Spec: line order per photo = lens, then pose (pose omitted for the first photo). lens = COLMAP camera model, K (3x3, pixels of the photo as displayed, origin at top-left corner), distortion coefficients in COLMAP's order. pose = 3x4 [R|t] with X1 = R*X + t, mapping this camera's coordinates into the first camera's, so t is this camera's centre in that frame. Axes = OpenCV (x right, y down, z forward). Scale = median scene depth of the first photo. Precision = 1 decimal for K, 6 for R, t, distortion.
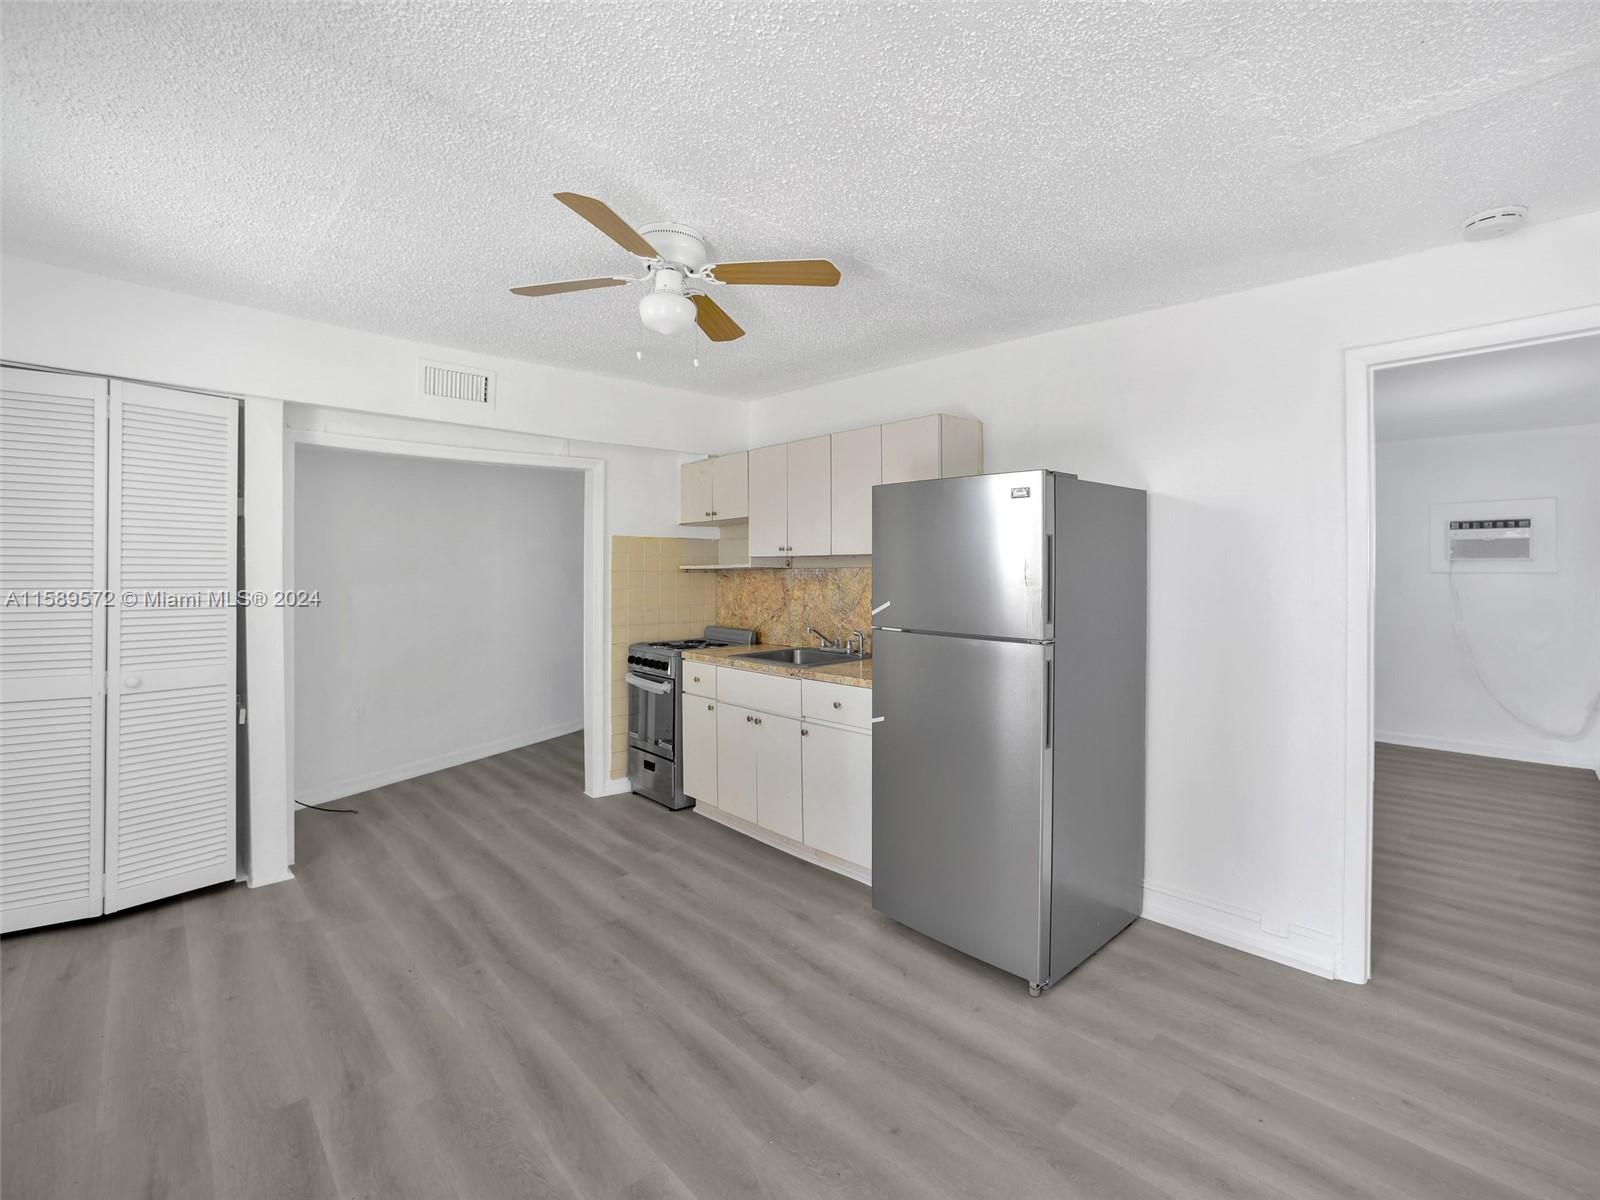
lens RADIAL K [[731.5, 0, 797.5], [0, 731.5, 569.4], [0, 0, 1]] dist [-0.062060, 0.000152]
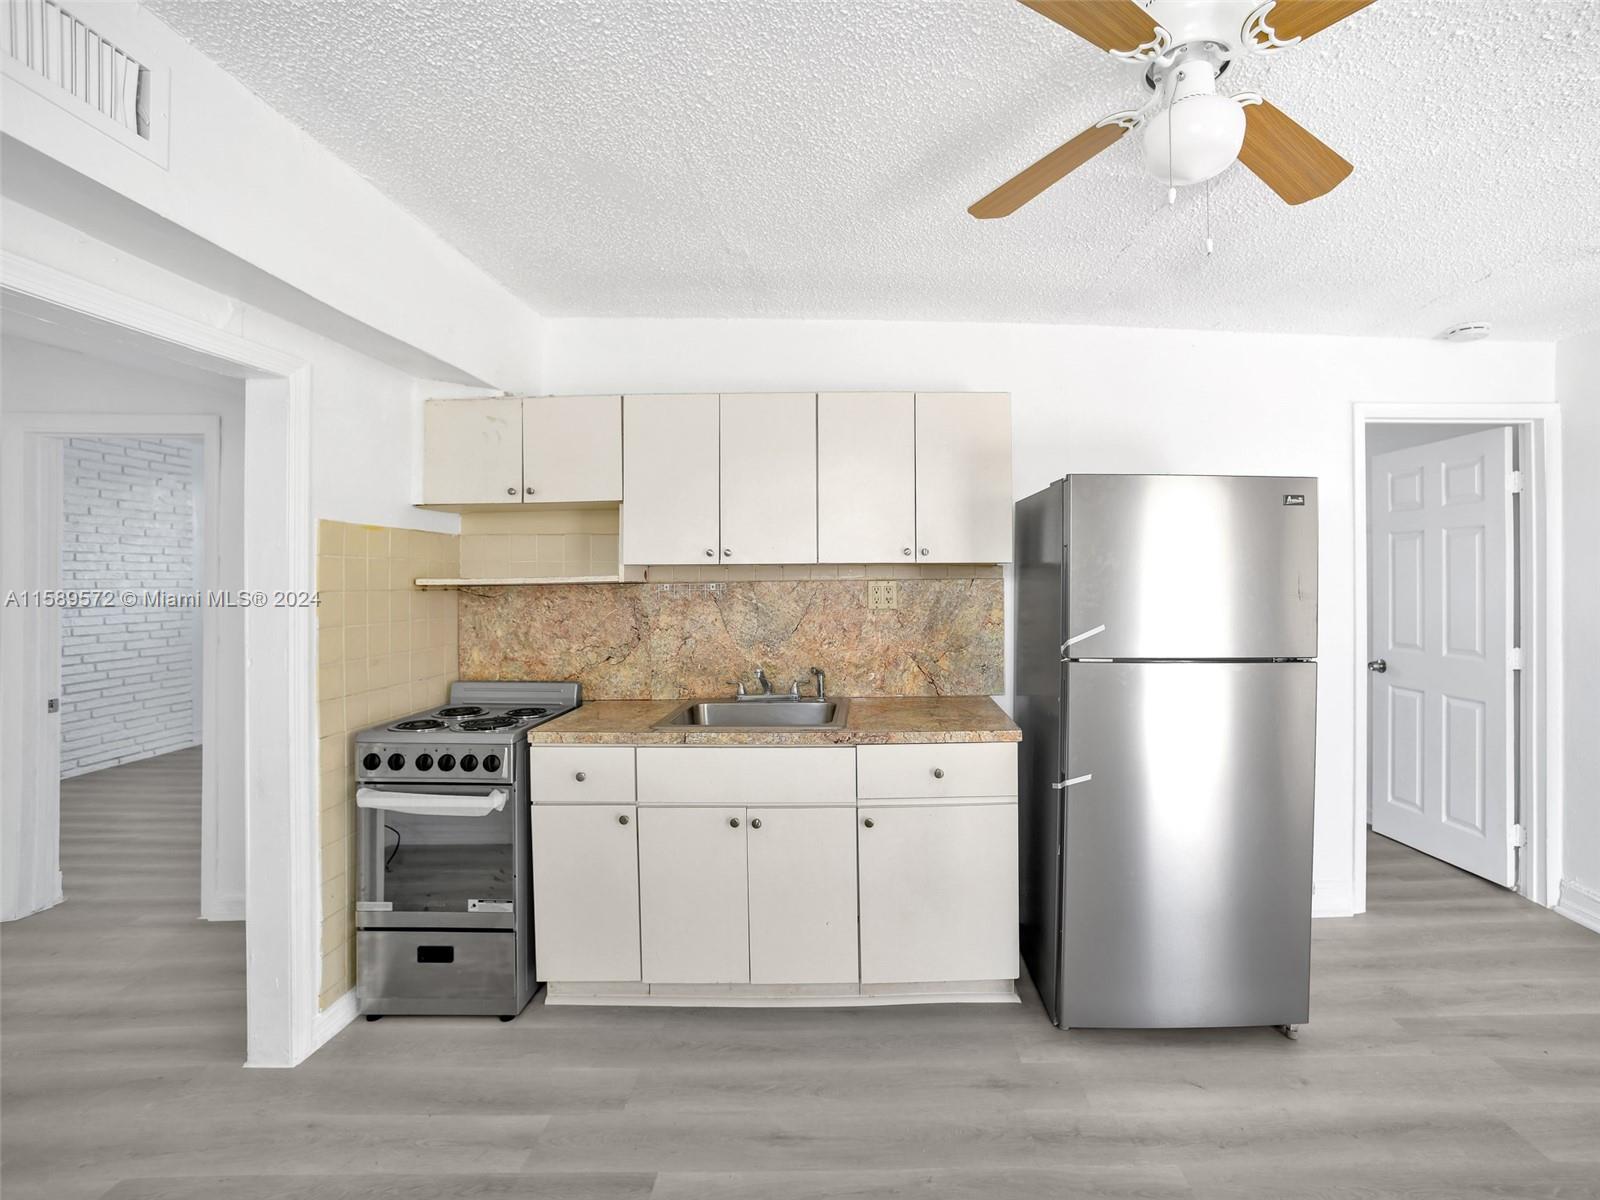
lens RADIAL K [[750.8, 0, 888.9], [0, 750.8, 578.3], [0, 0, 1]] dist [-0.072940, 0.029583]
pose [[0.663407, -0.003343, 0.748251, -0.390655], [0.005588, 0.999984, -0.000486, -0.003957], [-0.748238, 0.004504, 0.663415, 0.406478]]
